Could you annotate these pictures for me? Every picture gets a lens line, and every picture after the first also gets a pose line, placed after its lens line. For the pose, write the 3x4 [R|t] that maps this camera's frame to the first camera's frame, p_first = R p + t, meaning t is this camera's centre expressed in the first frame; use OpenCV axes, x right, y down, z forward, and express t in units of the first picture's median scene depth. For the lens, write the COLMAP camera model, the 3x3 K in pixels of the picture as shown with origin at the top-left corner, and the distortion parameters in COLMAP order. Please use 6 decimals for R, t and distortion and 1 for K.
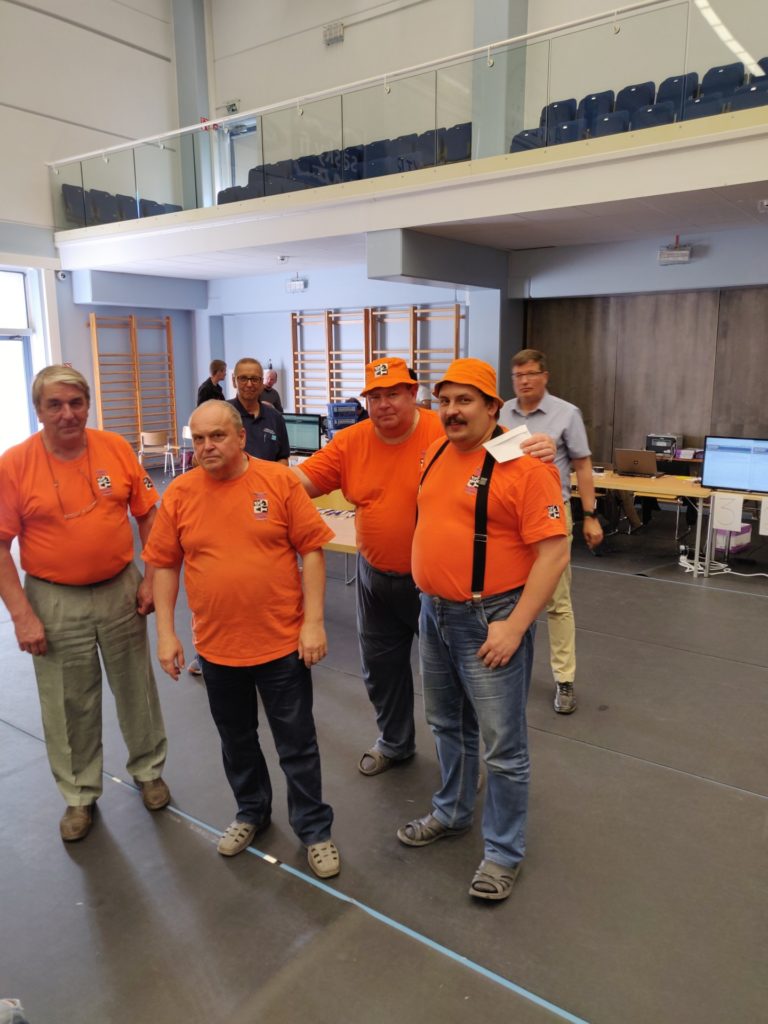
lens RADIAL K [[820.6, 0, 384.0], [0, 820.6, 505.9], [0, 0, 1]] dist [-0.033587, 0.094783]
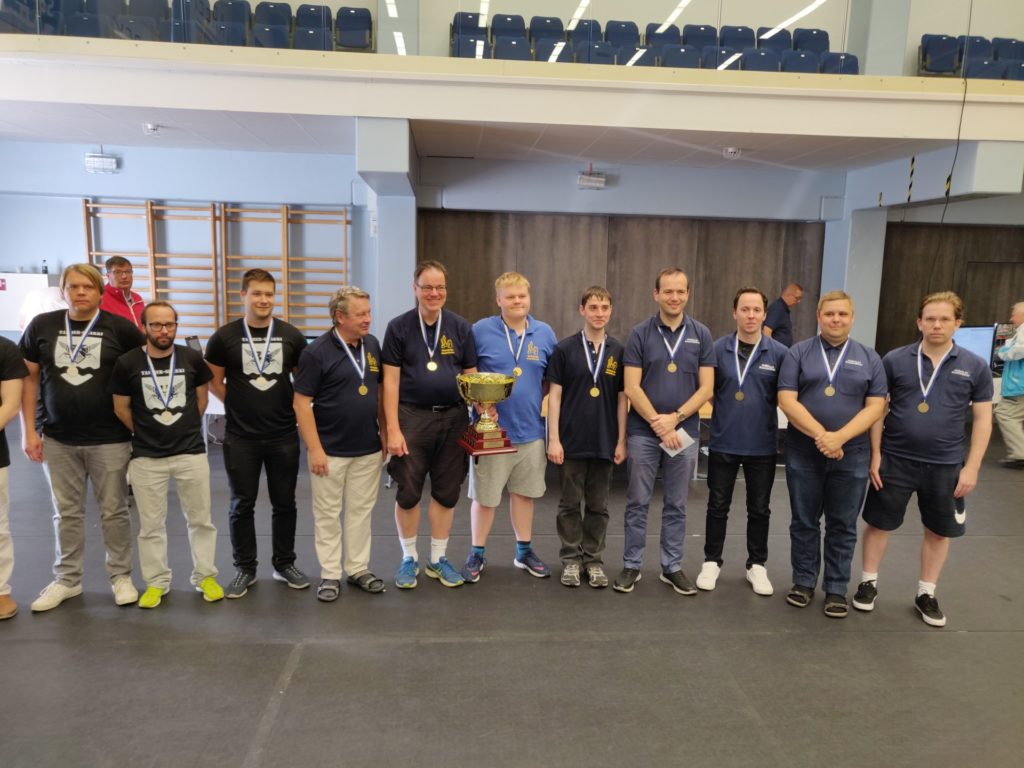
lens RADIAL K [[820.6, 0, 505.5], [0, 820.6, 397.2], [0, 0, 1]] dist [-0.033587, 0.094783]
pose [[0.746516, -0.071129, 0.661555, -0.421024], [0.086648, 0.996195, 0.009334, -0.037964], [-0.659702, 0.050355, 0.749839, 0.252050]]
